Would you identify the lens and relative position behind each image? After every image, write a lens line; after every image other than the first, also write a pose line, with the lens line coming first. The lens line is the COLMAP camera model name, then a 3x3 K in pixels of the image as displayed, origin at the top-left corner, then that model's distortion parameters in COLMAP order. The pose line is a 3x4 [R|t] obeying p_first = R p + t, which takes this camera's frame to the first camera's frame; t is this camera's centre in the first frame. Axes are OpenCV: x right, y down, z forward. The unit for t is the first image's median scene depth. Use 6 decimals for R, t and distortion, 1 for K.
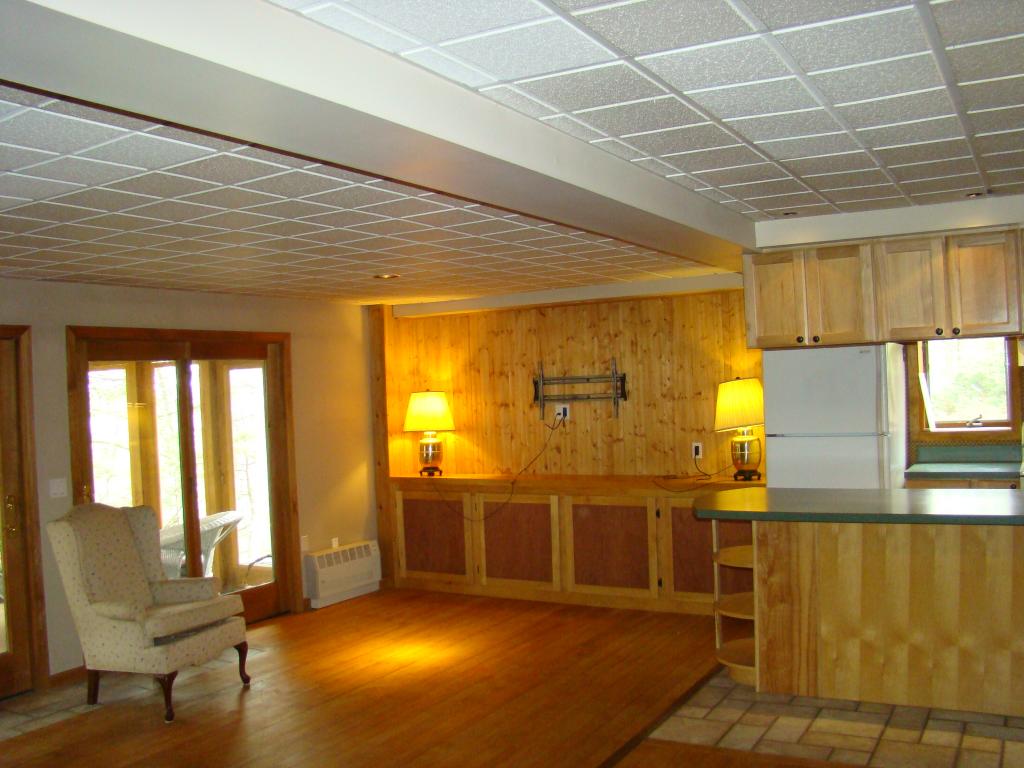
lens RADIAL K [[957.7, 0, 512.0], [0, 957.7, 384.0], [0, 0, 1]] dist [-0.172785, 0.085394]
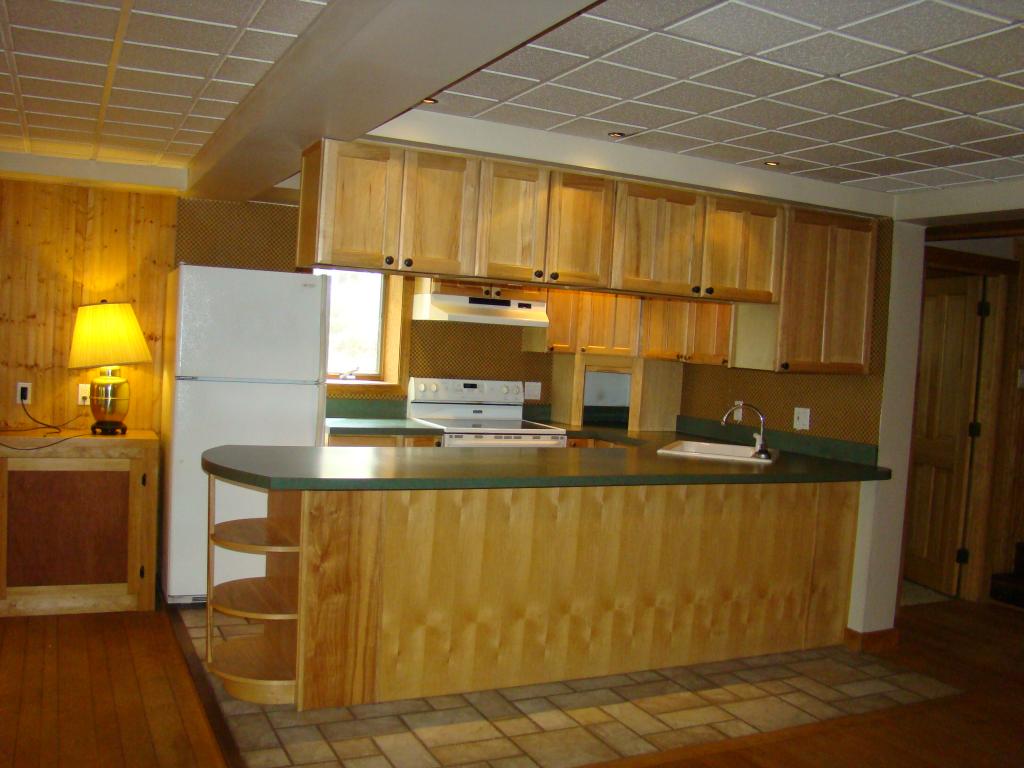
lens RADIAL K [[957.7, 0, 512.0], [0, 957.7, 384.0], [0, 0, 1]] dist [-0.172785, 0.085394]
pose [[0.552614, 0.034851, 0.832708, -0.297323], [-0.079496, 0.996774, 0.011039, 0.038828], [-0.829637, -0.072298, 0.553602, 0.456501]]
